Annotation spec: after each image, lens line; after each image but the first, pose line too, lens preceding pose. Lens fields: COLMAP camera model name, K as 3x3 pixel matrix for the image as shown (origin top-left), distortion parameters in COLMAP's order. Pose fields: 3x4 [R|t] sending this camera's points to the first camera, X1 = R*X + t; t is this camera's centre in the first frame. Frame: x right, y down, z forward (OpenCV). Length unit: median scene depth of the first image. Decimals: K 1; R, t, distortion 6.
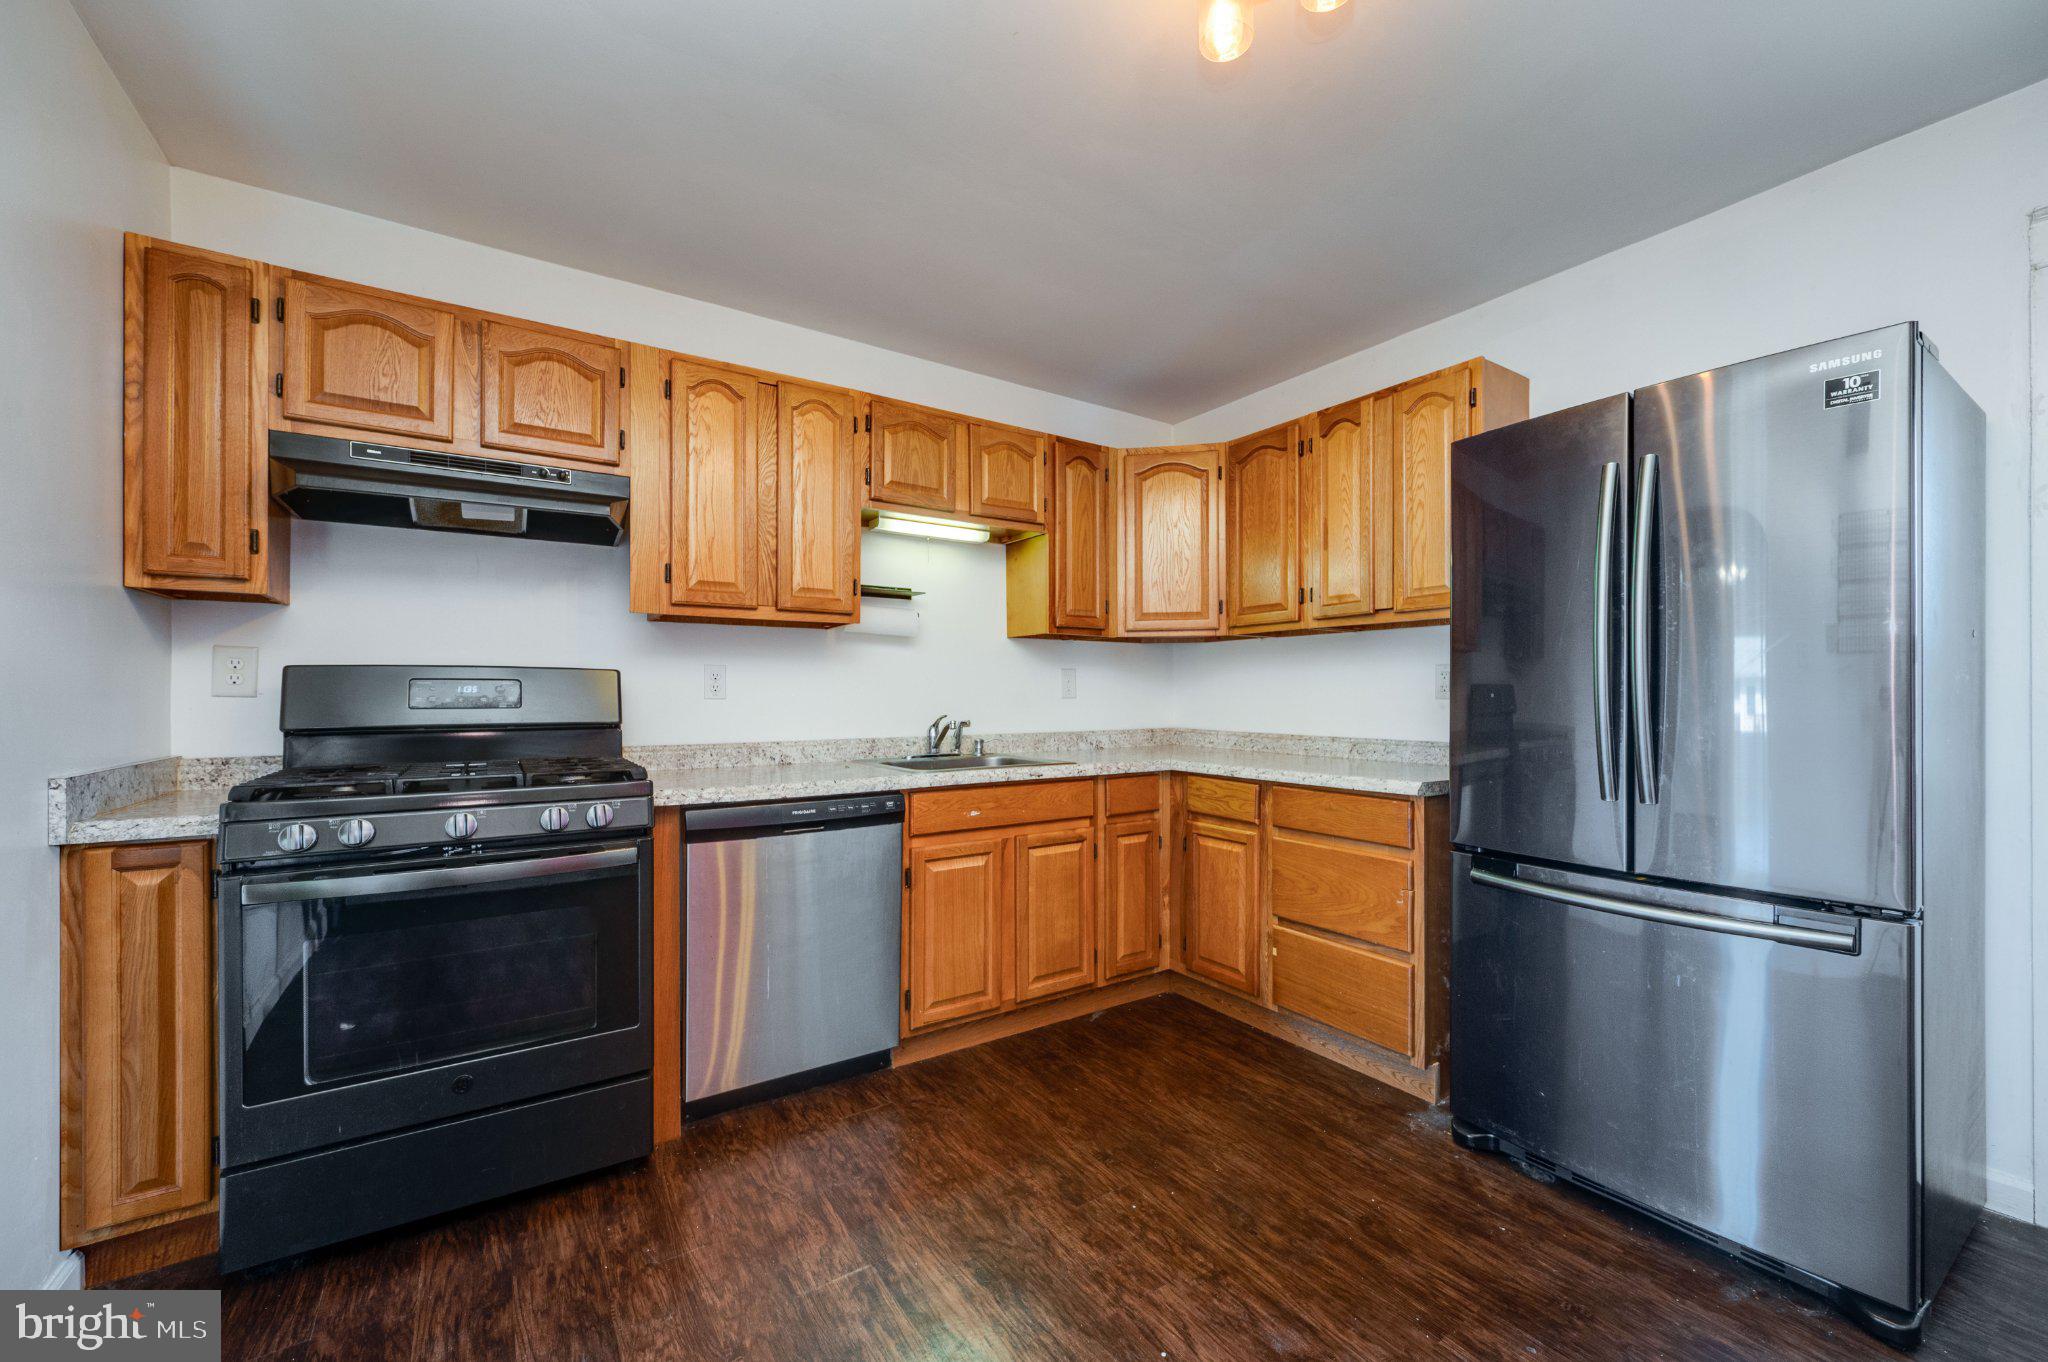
lens RADIAL K [[807.6, 0, 1001.6], [0, 807.6, 694.5], [0, 0, 1]] dist [-0.000421, -0.000148]
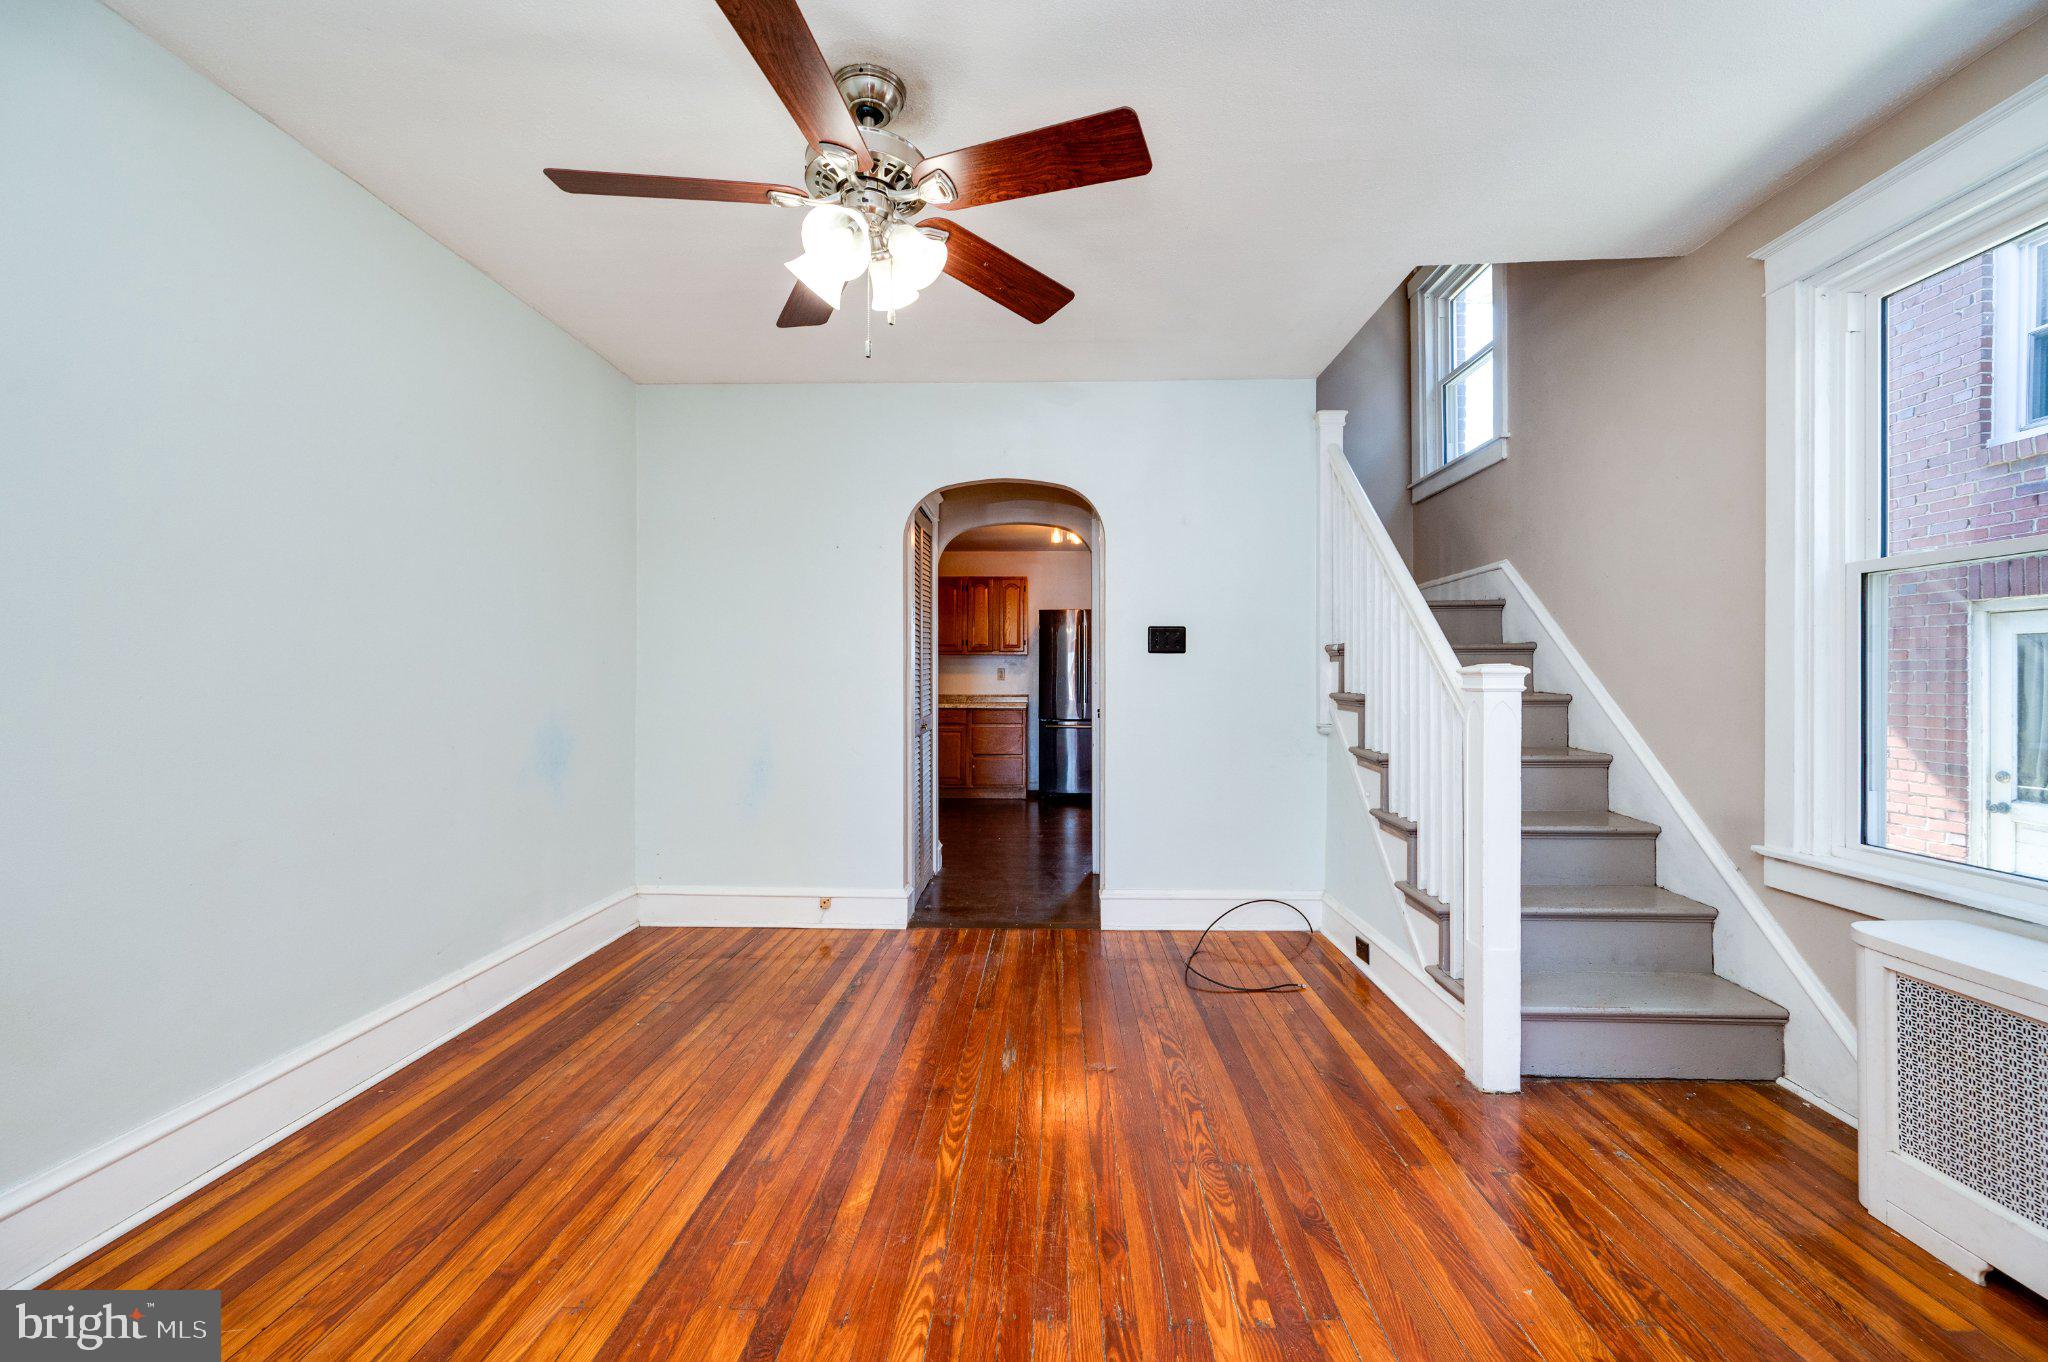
lens RADIAL K [[815.6, 0, 1025.9], [0, 815.6, 686.1], [0, 0, 1]] dist [0.000301, 0.000093]
pose [[0.574750, 0.001024, 0.818328, -1.957001], [-0.003787, 0.999992, 0.001408, 0.022951], [-0.818320, -0.003908, 0.574749, -0.842904]]
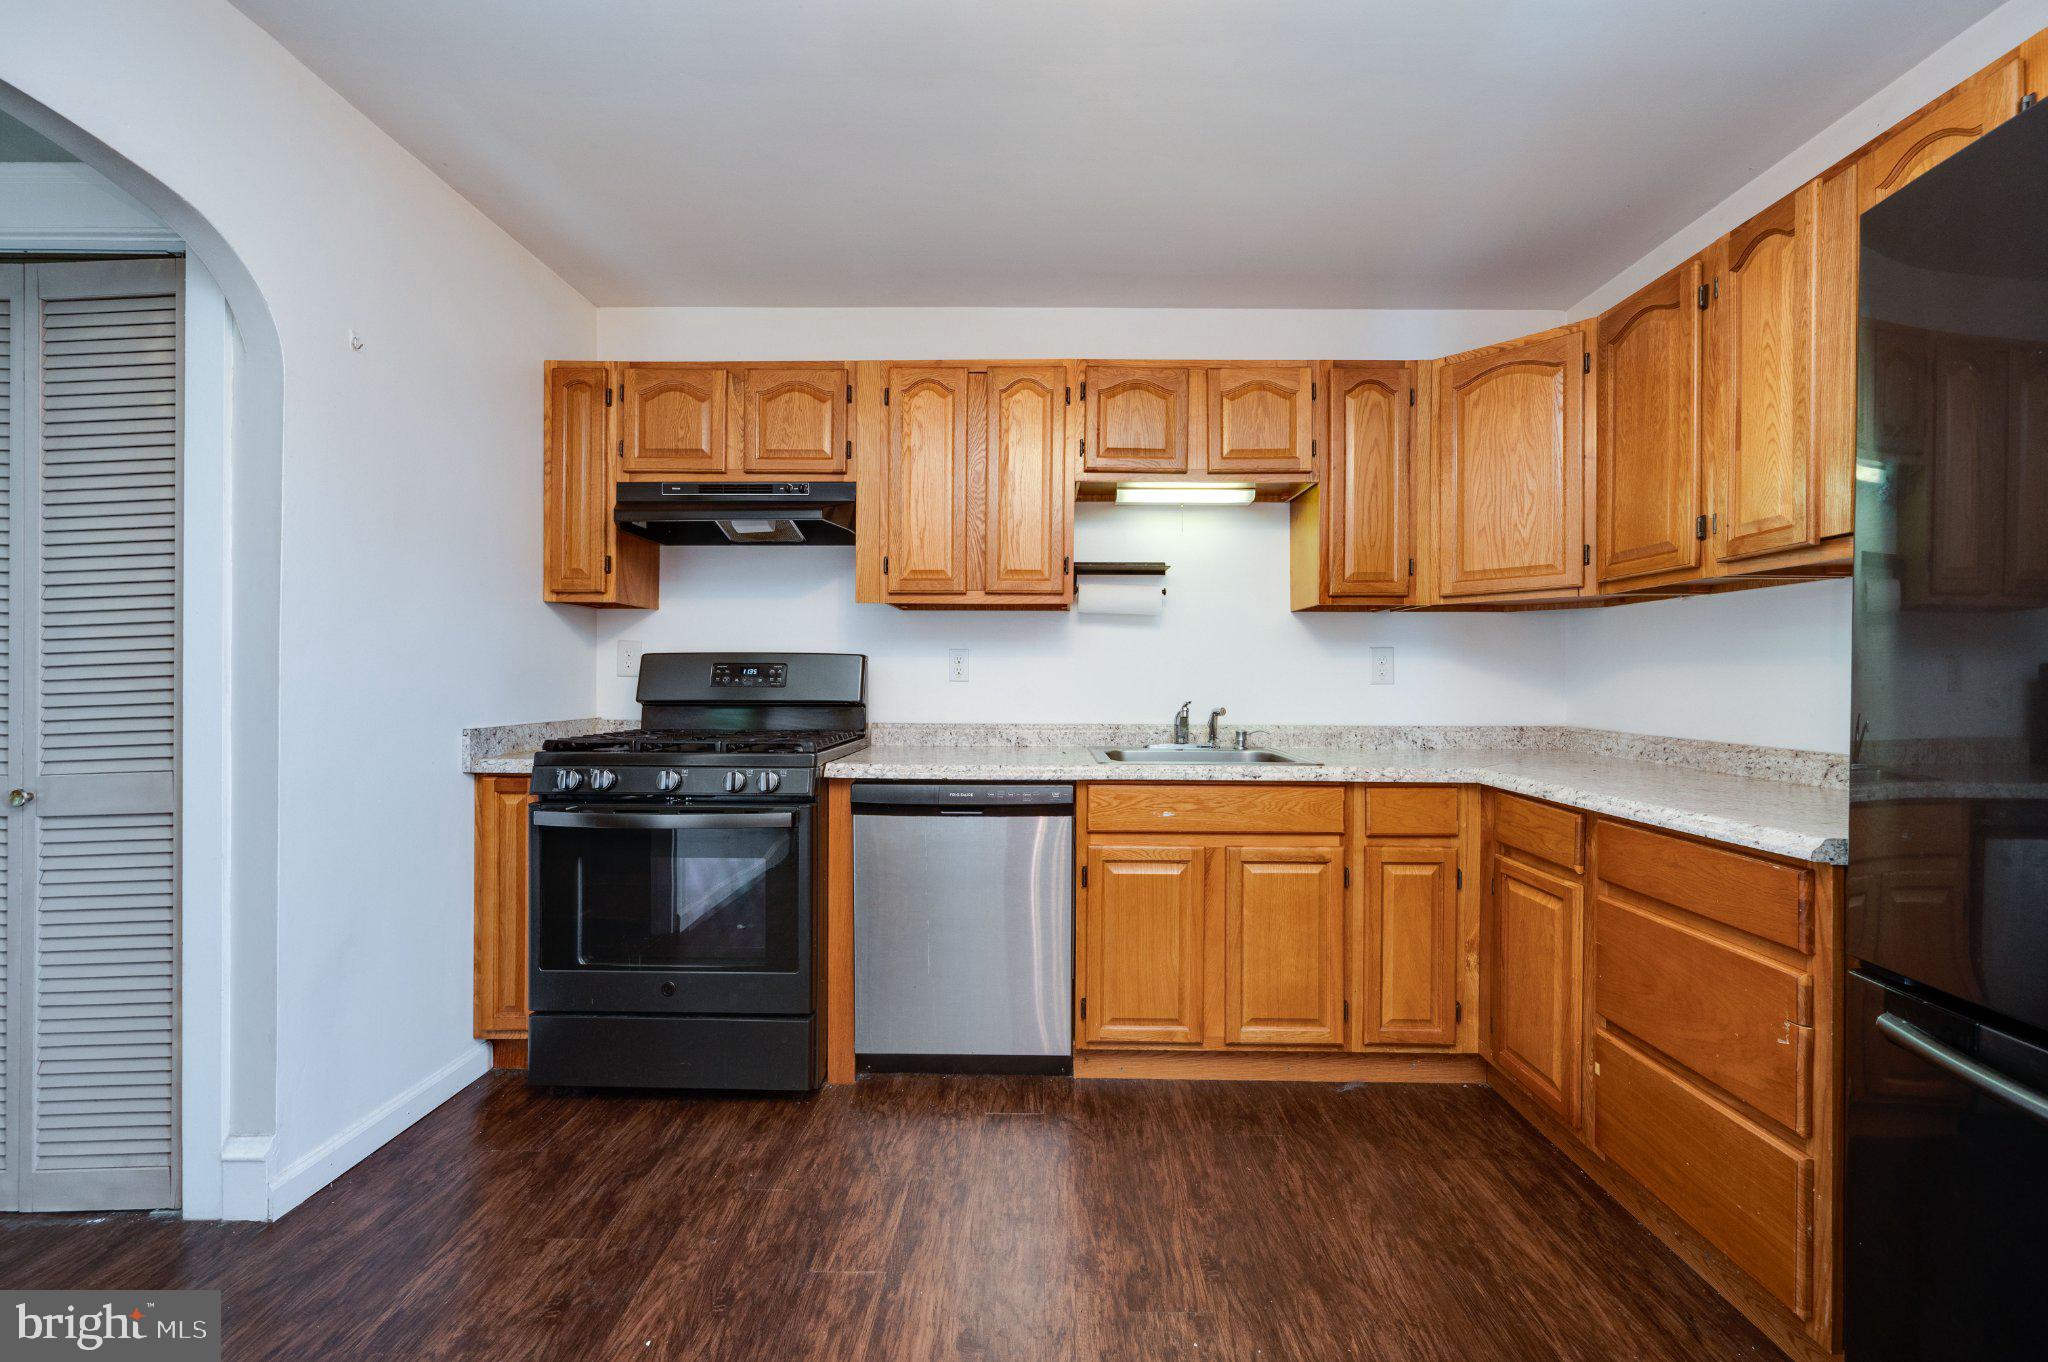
lens RADIAL K [[793.3, 0, 1008.4], [0, 793.3, 680.0], [0, 0, 1]] dist [0.001528, 0.000172]
pose [[0.828259, 0.006840, -0.560303, 0.300147], [-0.005864, 0.999977, 0.003538, -0.000126], [0.560314, 0.000355, 0.828280, 0.188656]]
